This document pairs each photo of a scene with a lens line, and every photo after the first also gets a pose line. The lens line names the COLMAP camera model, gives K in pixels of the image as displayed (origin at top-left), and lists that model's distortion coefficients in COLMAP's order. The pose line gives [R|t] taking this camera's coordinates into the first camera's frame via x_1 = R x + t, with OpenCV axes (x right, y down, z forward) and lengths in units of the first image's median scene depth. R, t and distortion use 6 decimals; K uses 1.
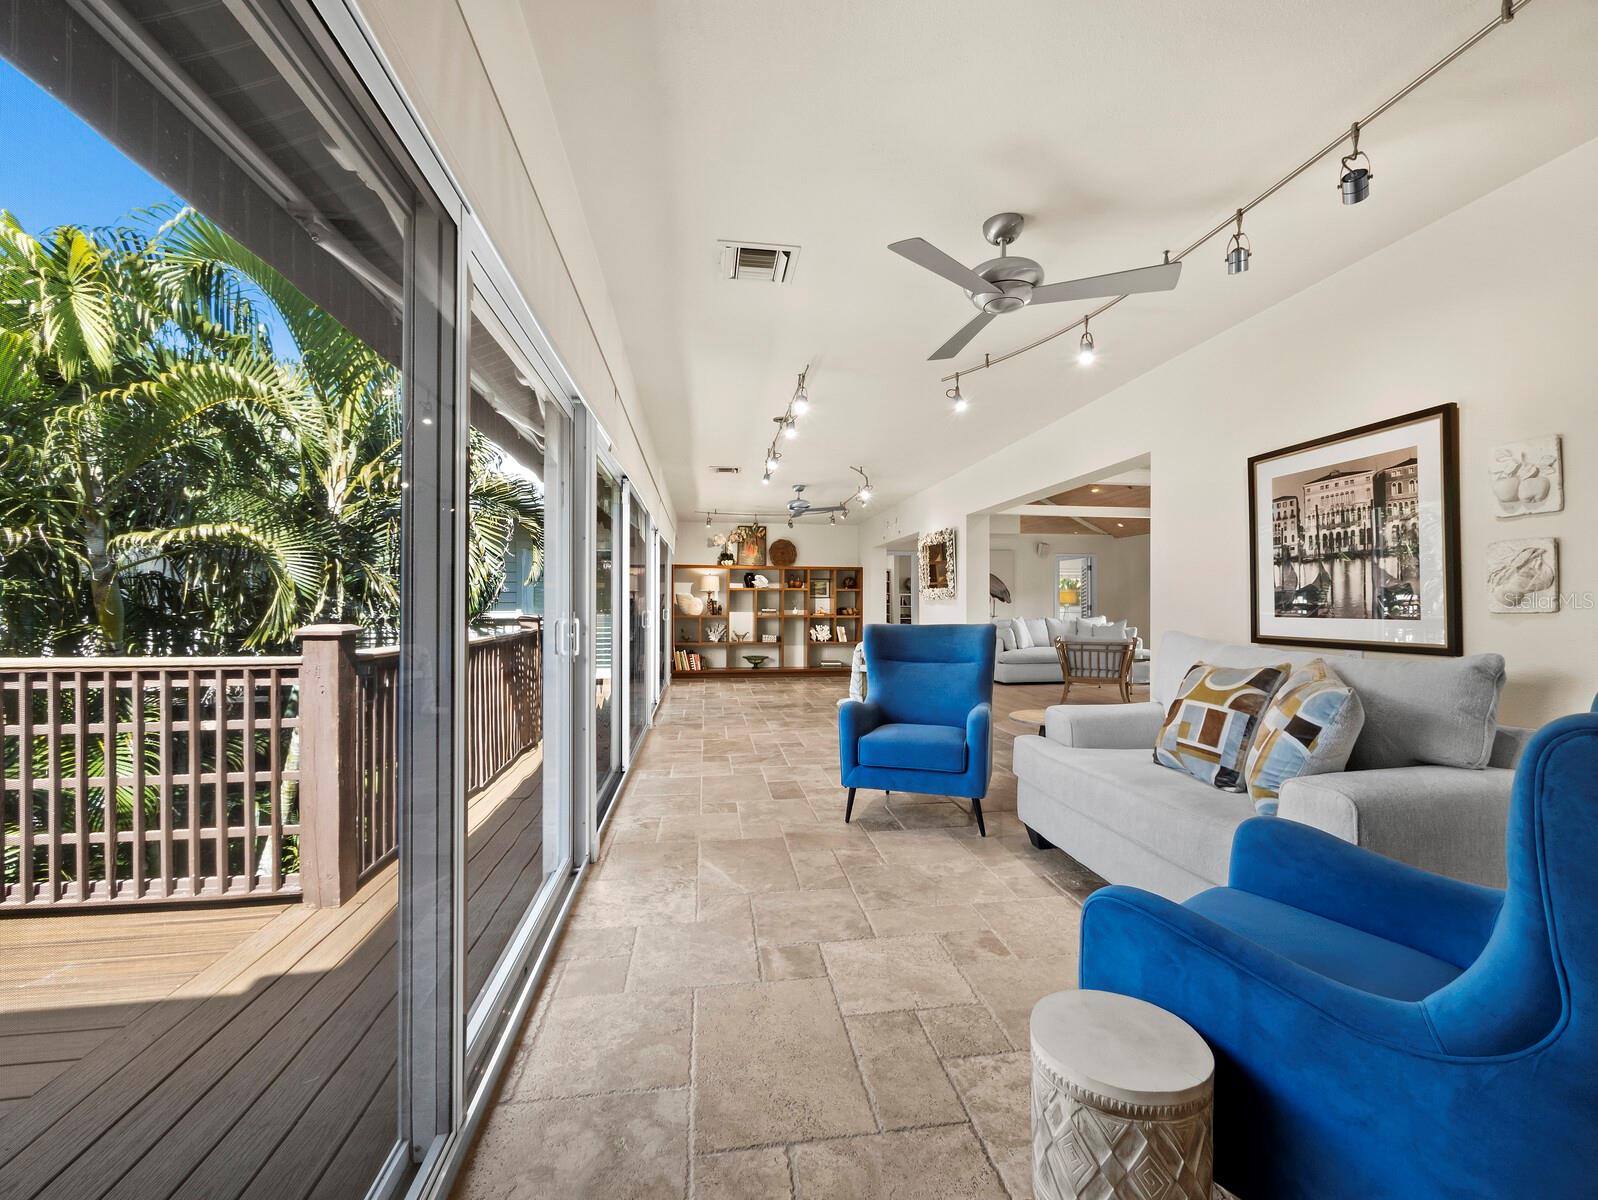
lens RADIAL K [[669.2, 0, 809.4], [0, 669.2, 603.2], [0, 0, 1]] dist [-0.007078, 0.000191]
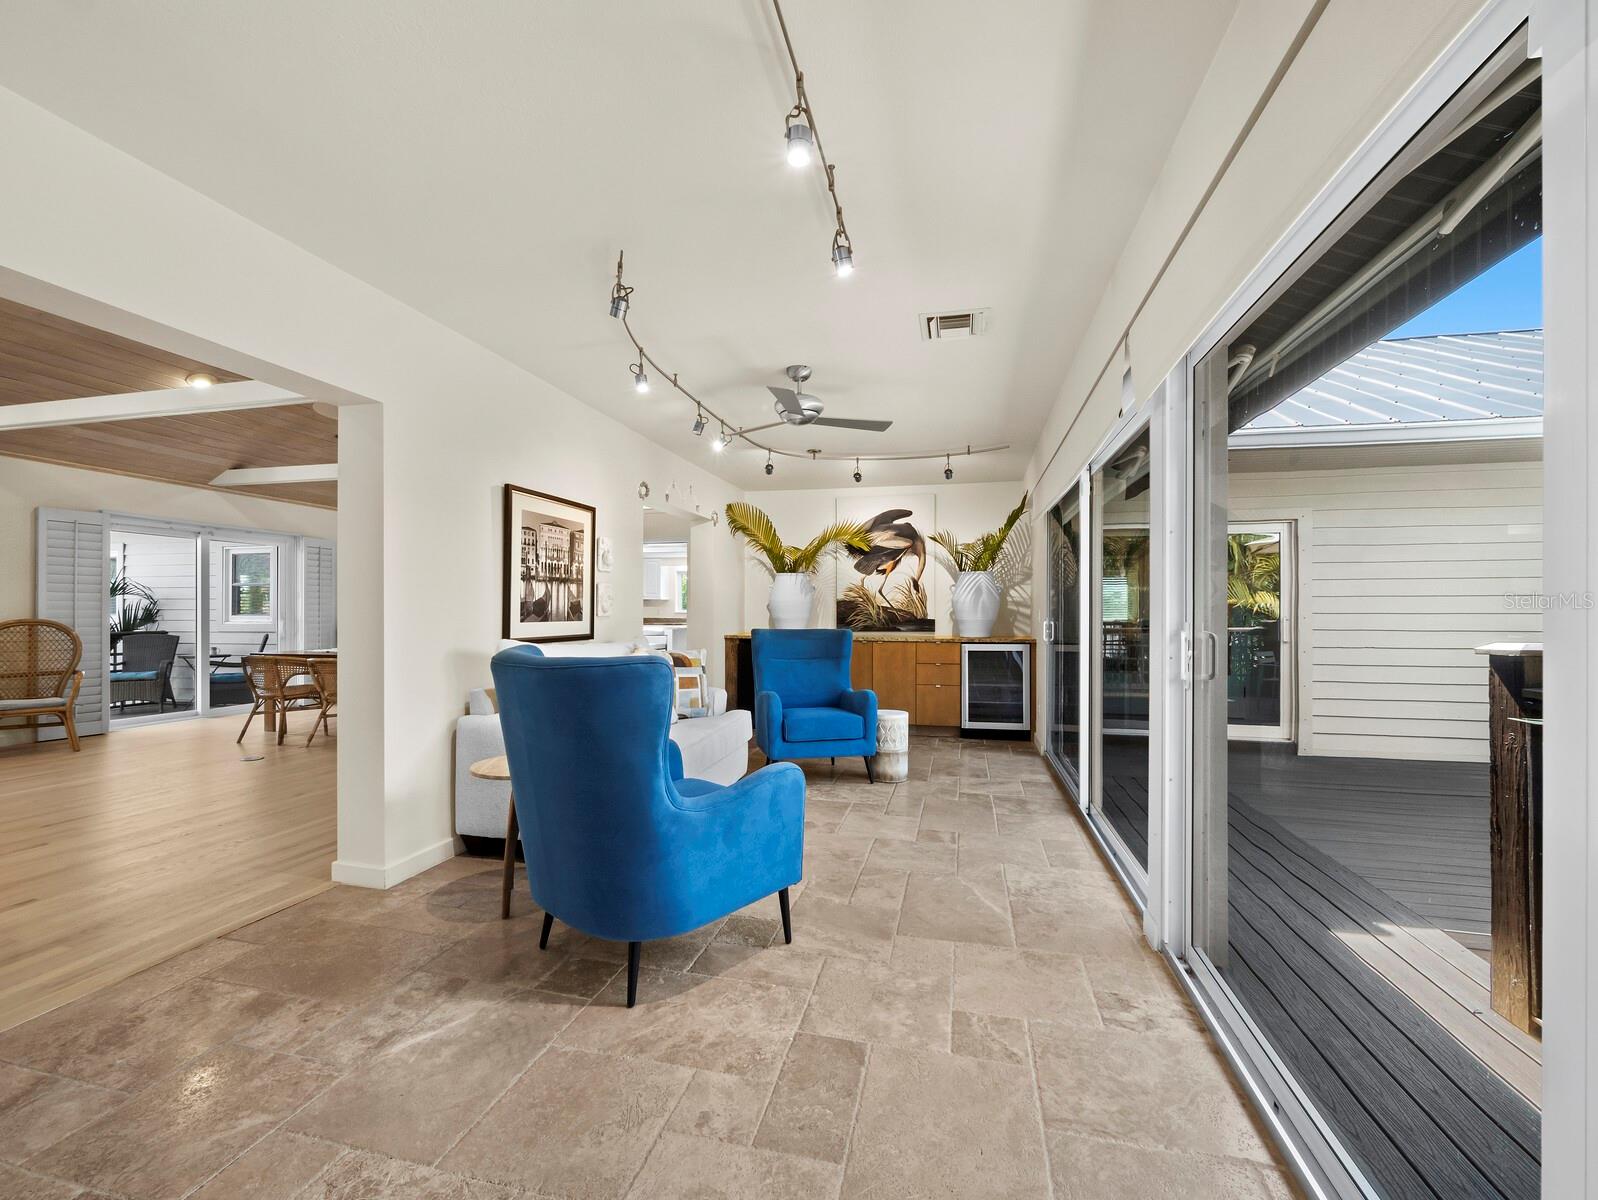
lens RADIAL K [[674.7, 0, 801.8], [0, 674.7, 608.3], [0, 0, 1]] dist [-0.002984, -0.000023]
pose [[-0.926283, 0.000002, 0.376829, -0.278943], [-0.002938, 0.999970, -0.007227, 0.002263], [-0.376817, -0.007802, -0.926255, 2.185048]]
